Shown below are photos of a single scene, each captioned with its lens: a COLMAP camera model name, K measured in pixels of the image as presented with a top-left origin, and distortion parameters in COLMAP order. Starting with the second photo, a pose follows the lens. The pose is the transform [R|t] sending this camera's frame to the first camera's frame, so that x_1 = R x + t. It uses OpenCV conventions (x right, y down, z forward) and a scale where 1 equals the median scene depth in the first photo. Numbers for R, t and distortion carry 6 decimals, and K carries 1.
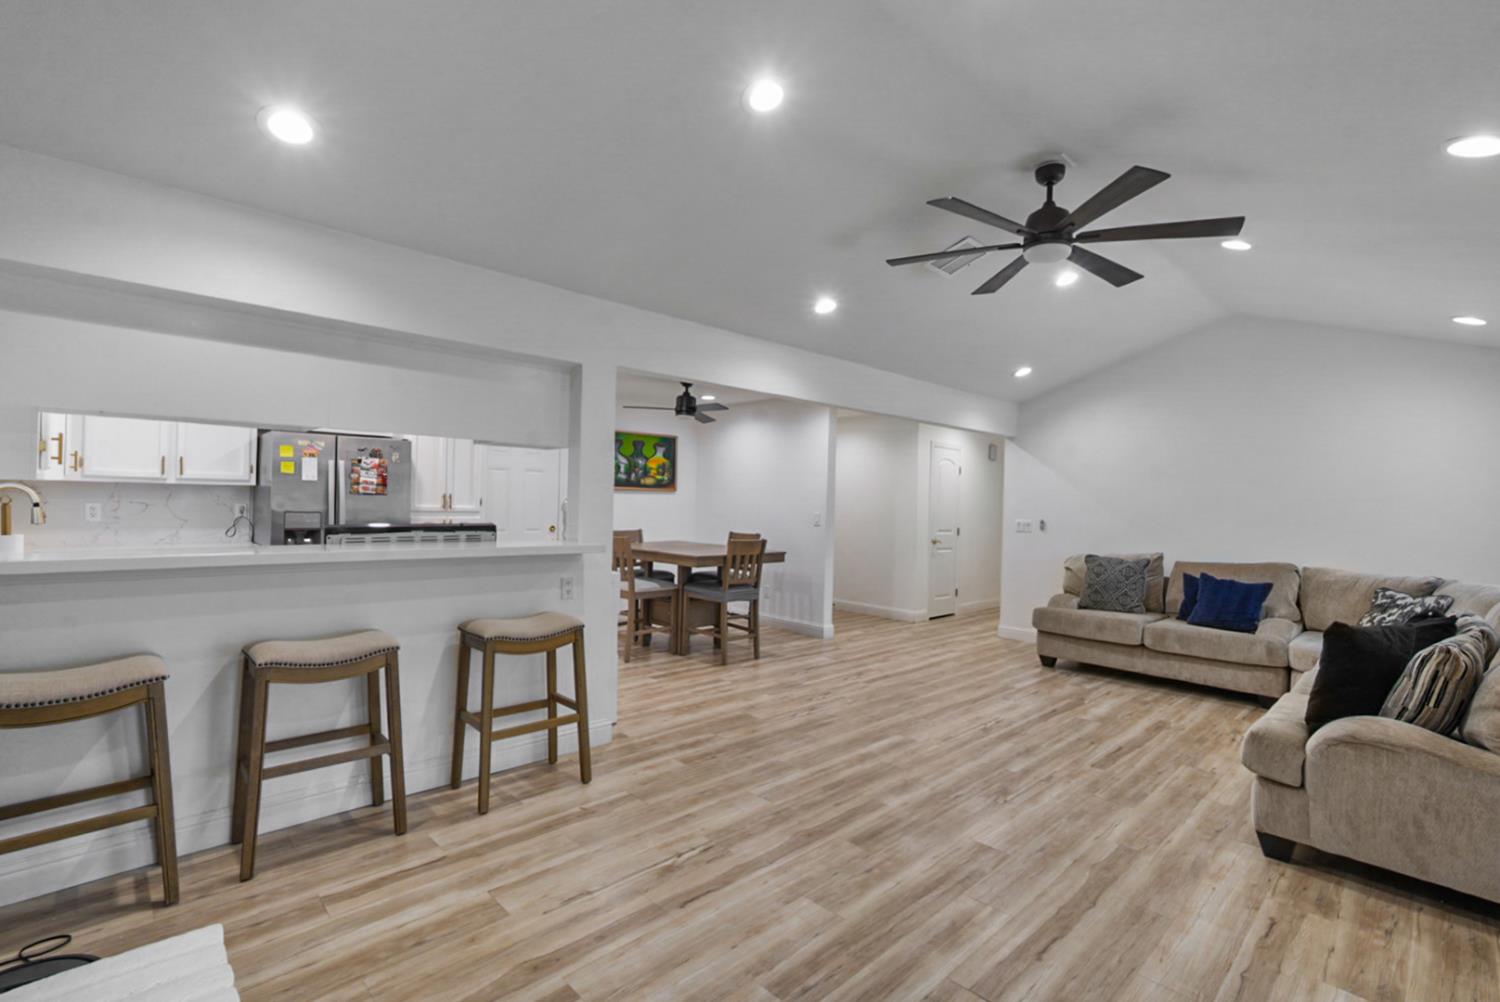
lens RADIAL K [[676.9, 0, 756.5], [0, 676.9, 495.3], [0, 0, 1]] dist [-0.001606, -0.000174]
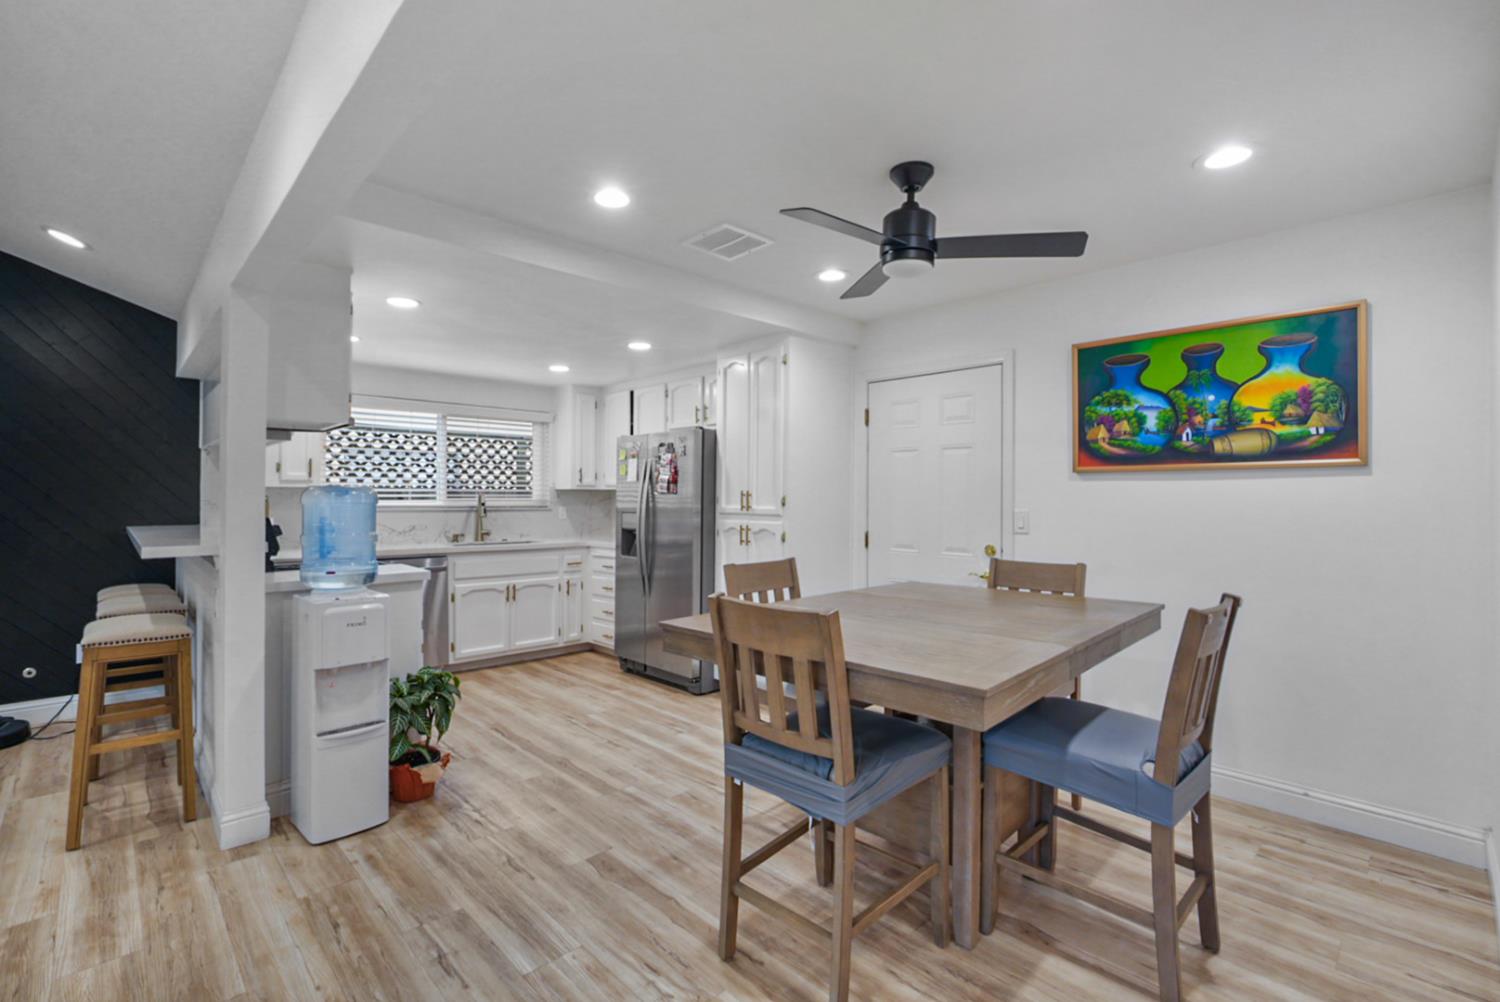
lens RADIAL K [[676.9, 0, 756.5], [0, 676.9, 495.3], [0, 0, 1]] dist [-0.001606, -0.000174]
pose [[0.009333, -0.030162, -0.999501, 0.307558], [0.003253, 0.999541, -0.030133, 0.026184], [0.999951, -0.002970, 0.009427, 1.016753]]
